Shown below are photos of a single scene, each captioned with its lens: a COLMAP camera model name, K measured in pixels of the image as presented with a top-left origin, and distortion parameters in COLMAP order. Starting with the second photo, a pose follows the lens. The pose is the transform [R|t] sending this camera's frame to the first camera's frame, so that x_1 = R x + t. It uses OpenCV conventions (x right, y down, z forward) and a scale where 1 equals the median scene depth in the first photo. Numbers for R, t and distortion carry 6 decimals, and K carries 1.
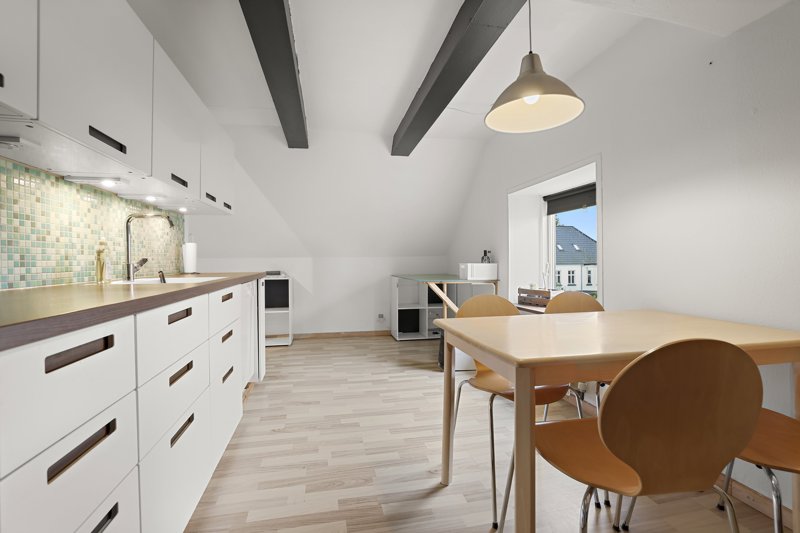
lens RADIAL K [[359.3, 0, 398.2], [0, 359.3, 262.1], [0, 0, 1]] dist [-0.025090, 0.020882]
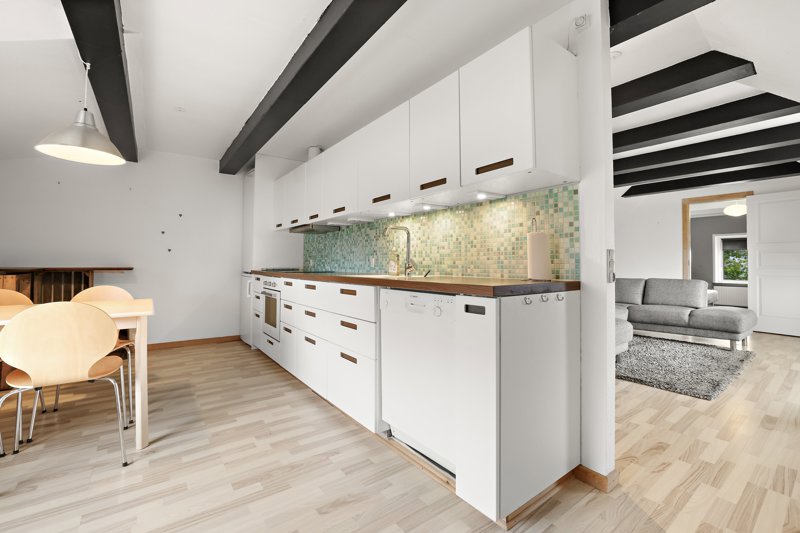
lens RADIAL K [[350.4, 0, 389.0], [0, 350.4, 256.4], [0, 0, 1]] dist [-0.003797, -0.000389]
pose [[-0.921226, -0.006456, -0.388973, -0.146170], [-0.000781, 0.999891, -0.014746, -0.002035], [0.389026, -0.013280, -0.921131, 2.119410]]
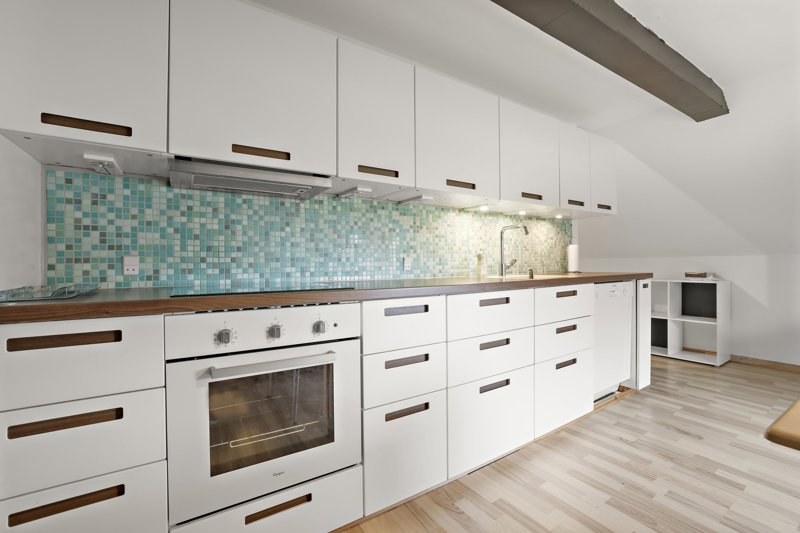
lens RADIAL K [[359.3, 0, 398.2], [0, 359.3, 262.1], [0, 0, 1]] dist [-0.025090, 0.020882]
pose [[0.379115, -0.002272, -0.925347, 0.351784], [0.003387, 0.999994, -0.001067, -0.000475], [0.925343, -0.002730, 0.379120, 0.103498]]
